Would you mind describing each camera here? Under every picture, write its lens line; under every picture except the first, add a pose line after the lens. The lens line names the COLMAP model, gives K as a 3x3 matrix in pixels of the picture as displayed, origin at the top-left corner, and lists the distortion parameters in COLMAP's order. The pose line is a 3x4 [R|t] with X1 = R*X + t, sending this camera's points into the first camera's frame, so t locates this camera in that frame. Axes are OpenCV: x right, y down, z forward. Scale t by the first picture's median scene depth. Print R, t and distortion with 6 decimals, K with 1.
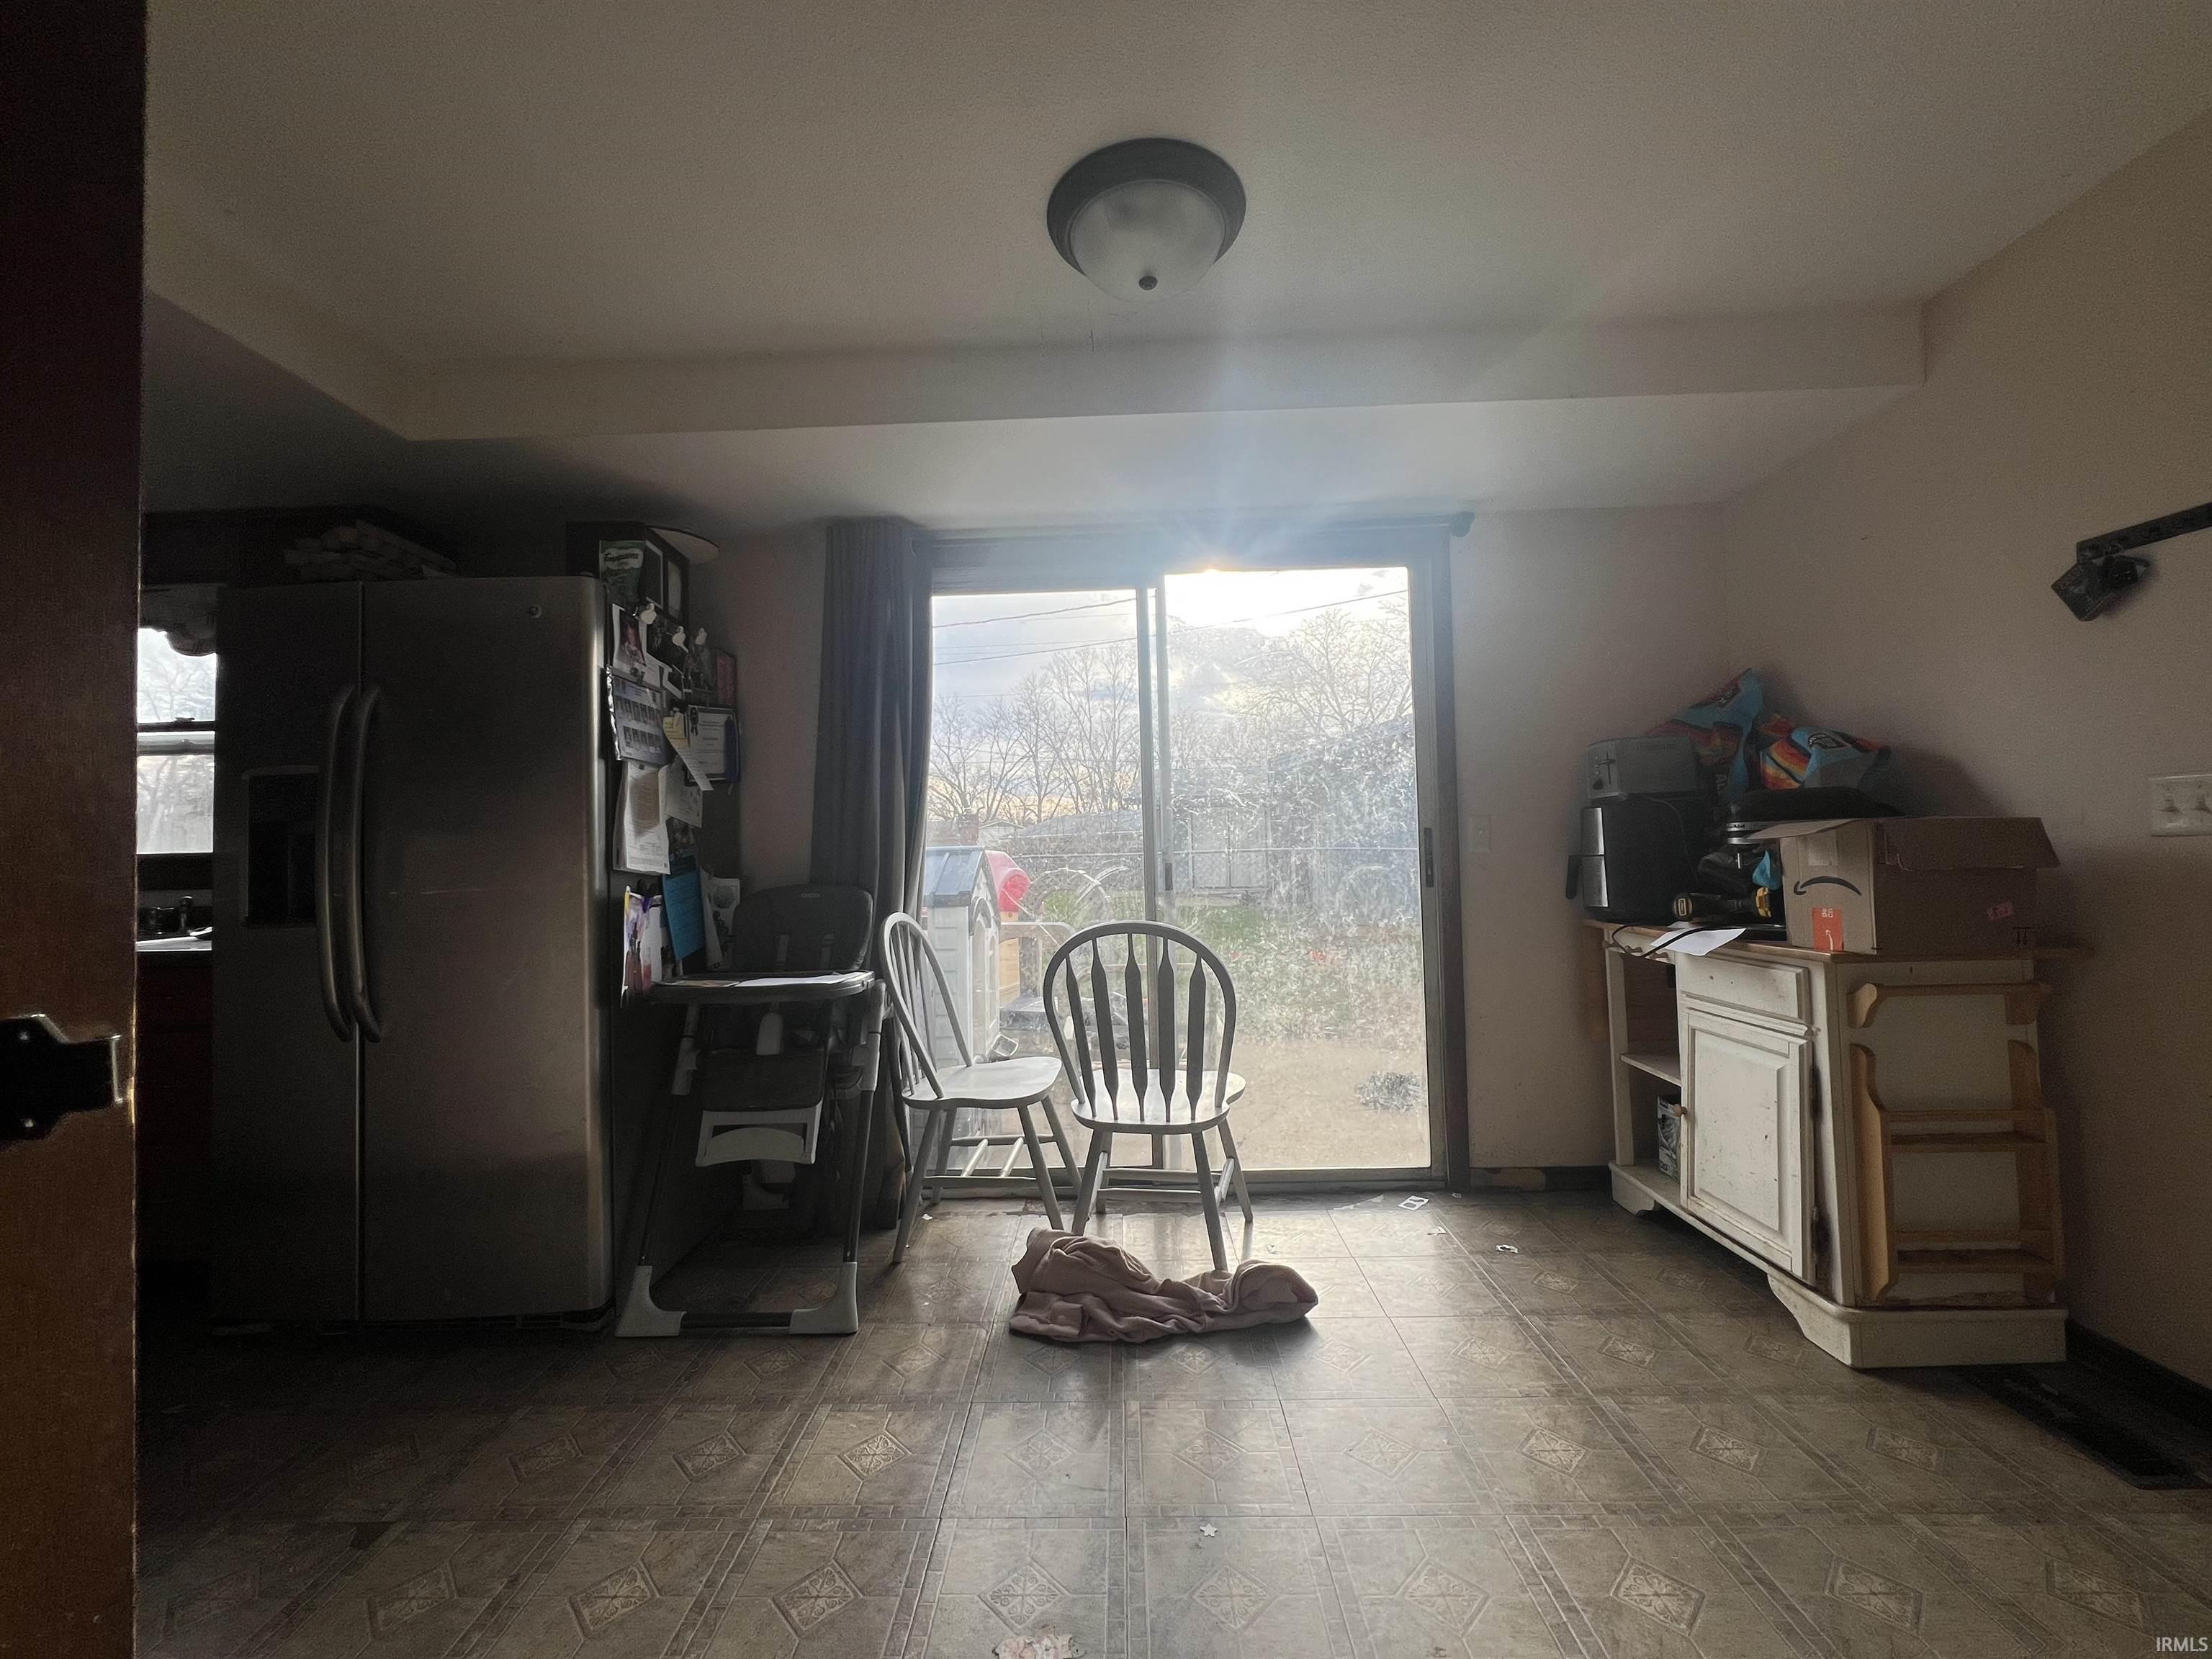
lens RADIAL K [[879.7, 0, 1071.8], [0, 879.7, 812.9], [0, 0, 1]] dist [-0.000076, -0.000043]
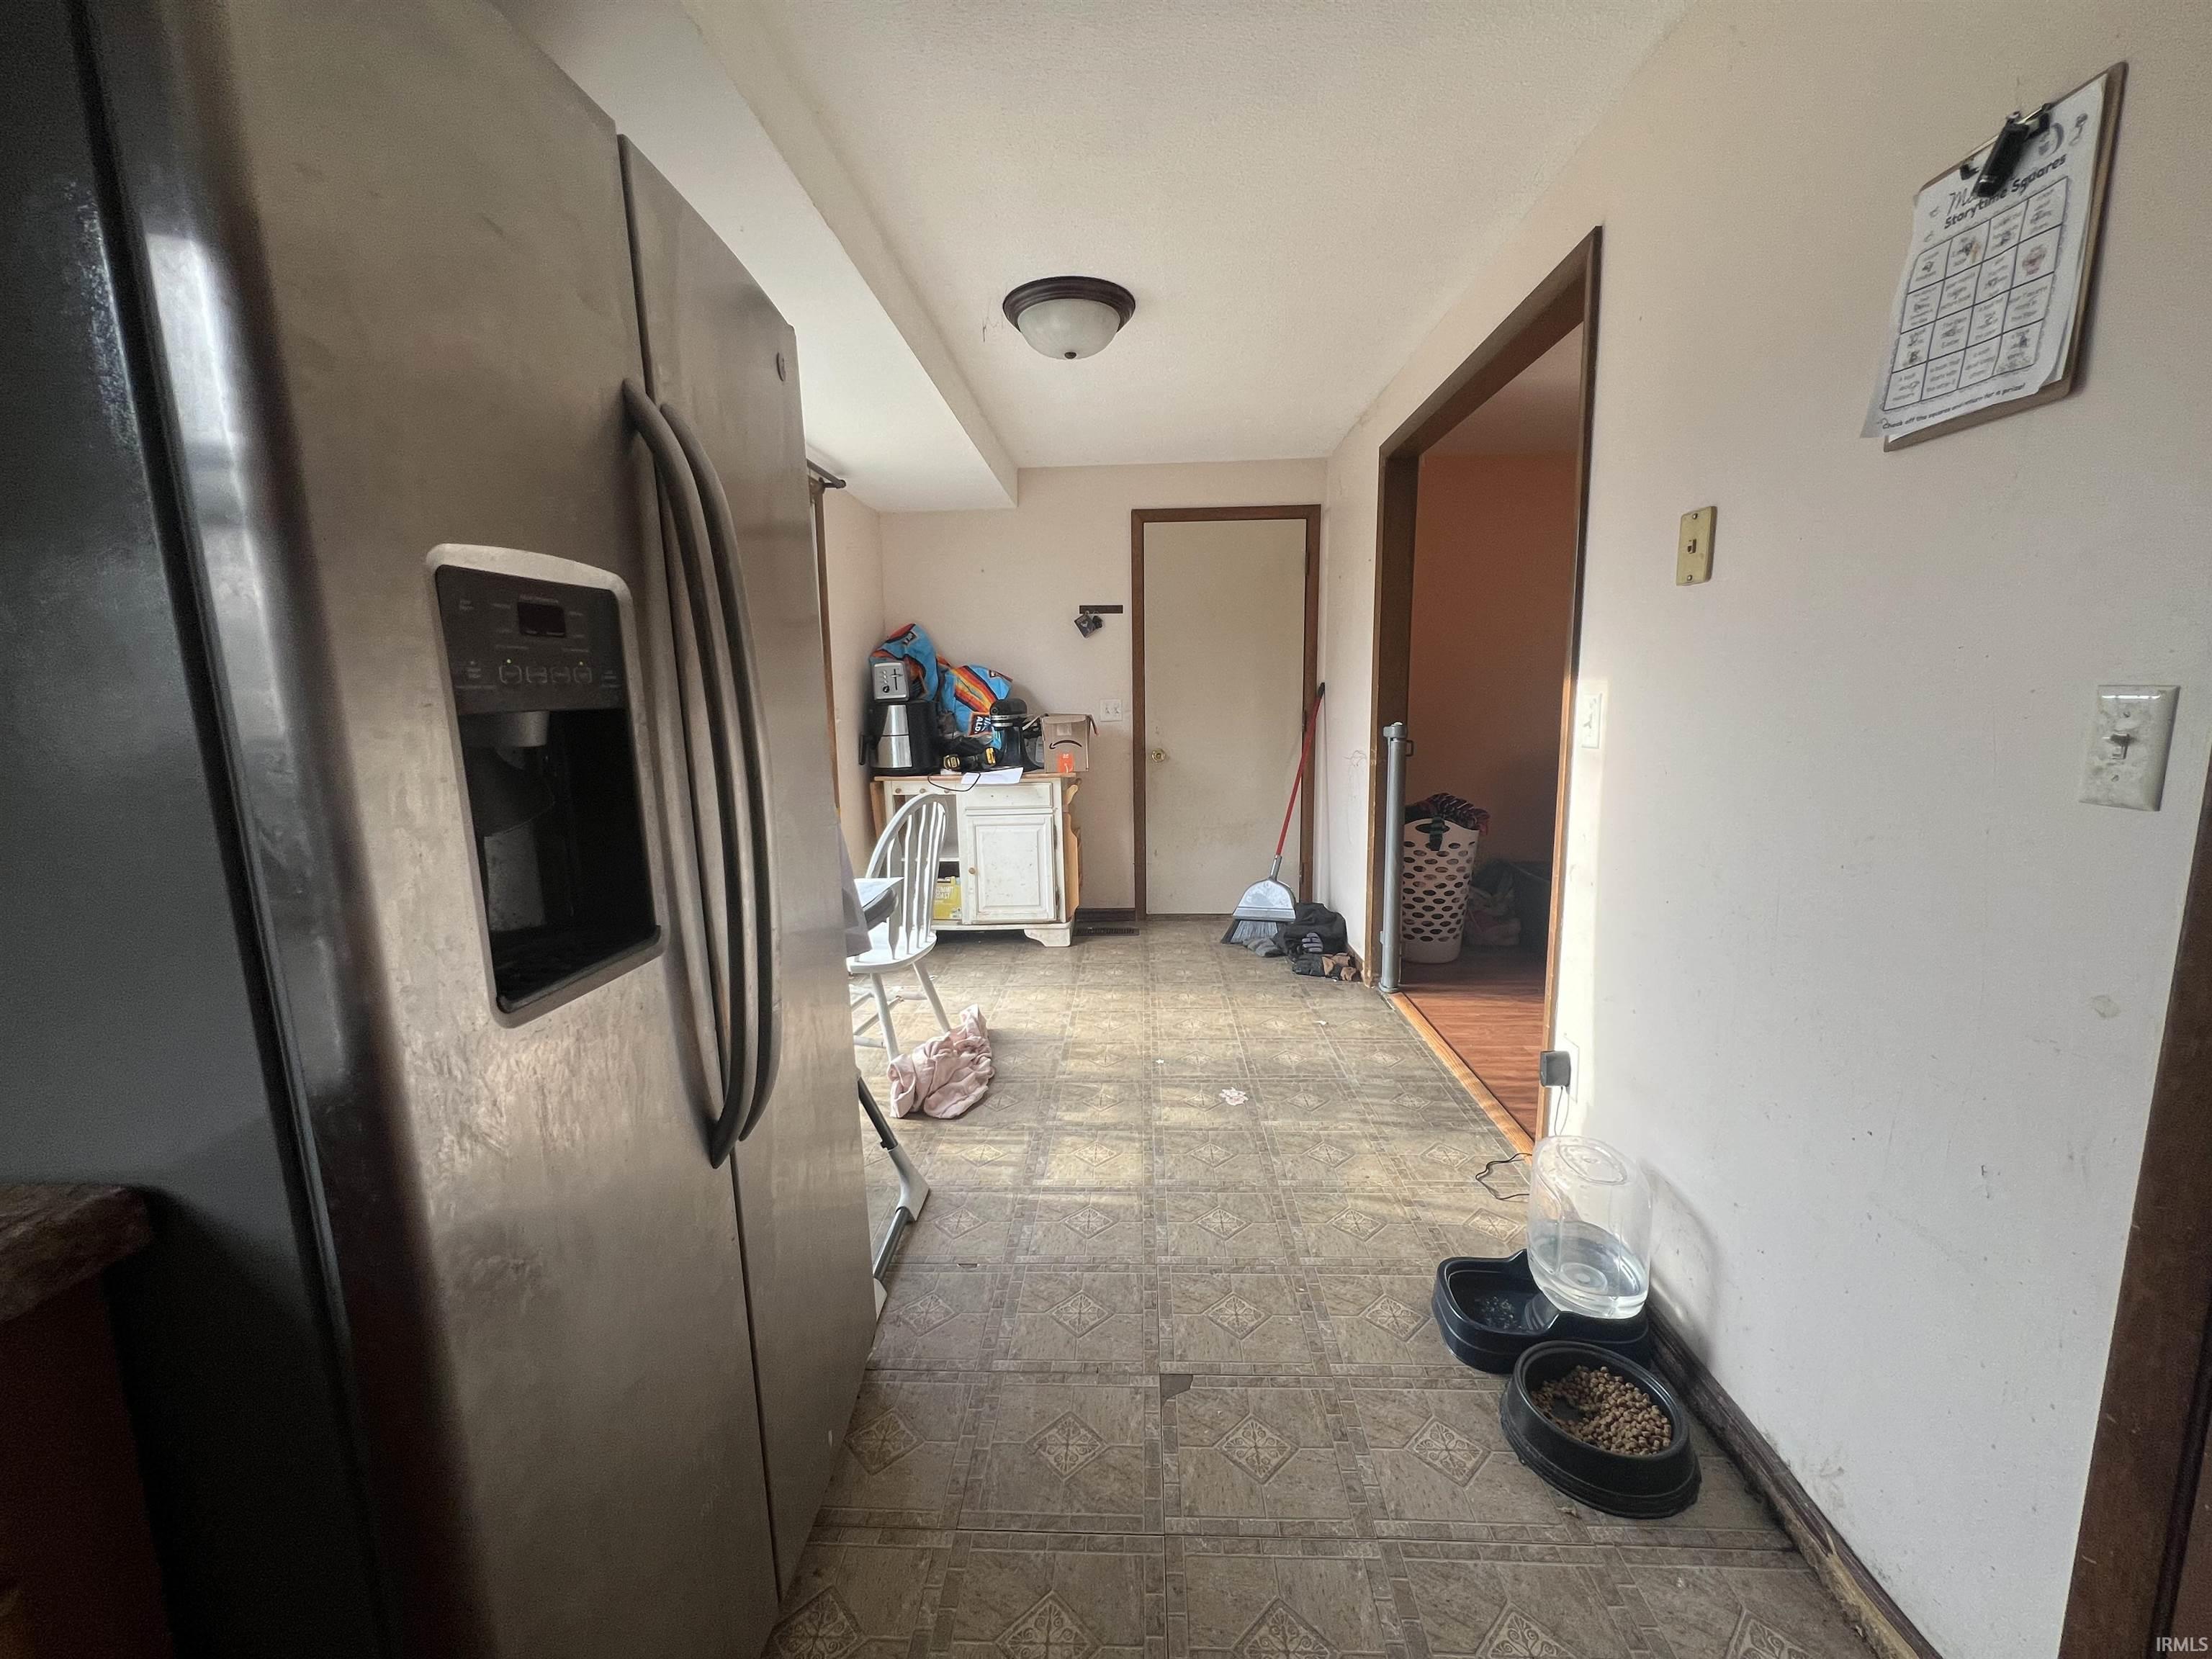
lens RADIAL K [[885.5, 0, 1106.0], [0, 885.5, 829.5], [0, 0, 1]] dist [0.000810, 0.000179]
pose [[0.008842, -0.129999, 0.991475, -1.437948], [-0.023041, 0.991224, 0.130171, -0.000072], [-0.999695, -0.023995, 0.005769, 0.876527]]
